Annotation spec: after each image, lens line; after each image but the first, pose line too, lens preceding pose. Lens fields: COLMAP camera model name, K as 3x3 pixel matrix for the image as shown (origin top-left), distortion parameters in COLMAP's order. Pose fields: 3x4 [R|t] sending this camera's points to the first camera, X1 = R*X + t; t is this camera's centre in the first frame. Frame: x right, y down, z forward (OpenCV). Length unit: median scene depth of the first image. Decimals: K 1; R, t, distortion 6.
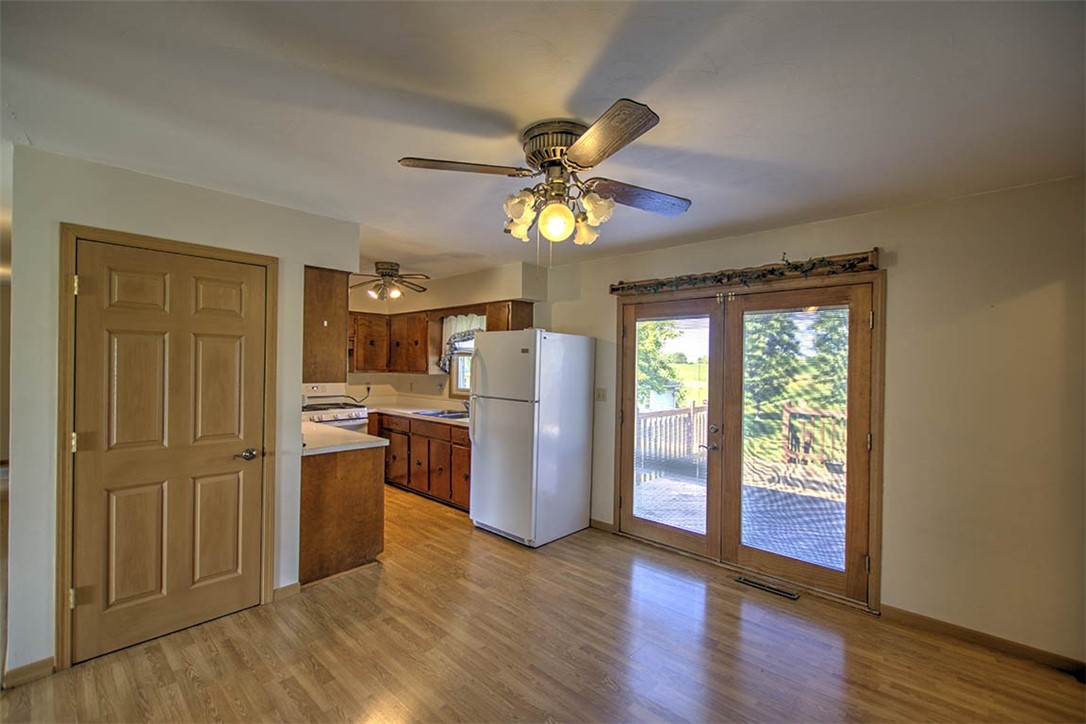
lens RADIAL K [[470.6, 0, 542.2], [0, 470.6, 366.3], [0, 0, 1]] dist [0.002501, -0.000104]
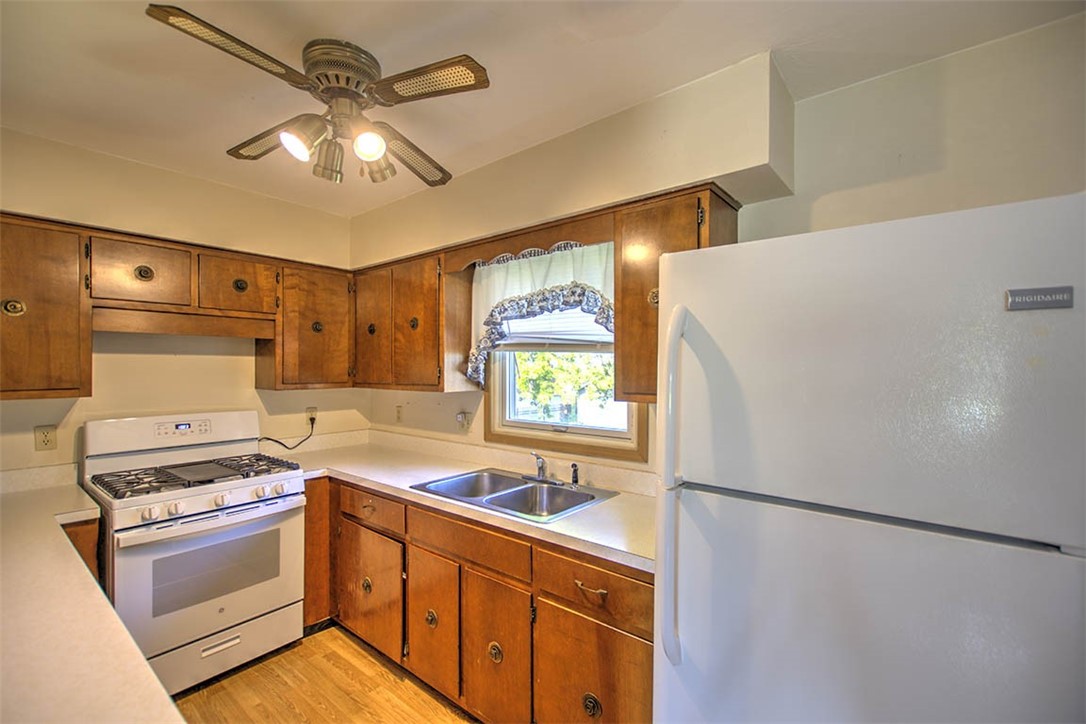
lens RADIAL K [[470.6, 0, 547.7], [0, 470.6, 363.5], [0, 0, 1]] dist [0.002501, -0.000104]
pose [[0.997153, -0.011770, 0.074477, -0.172857], [0.012767, 0.999835, -0.012925, -0.003323], [-0.074312, 0.013839, 0.997139, 0.535374]]
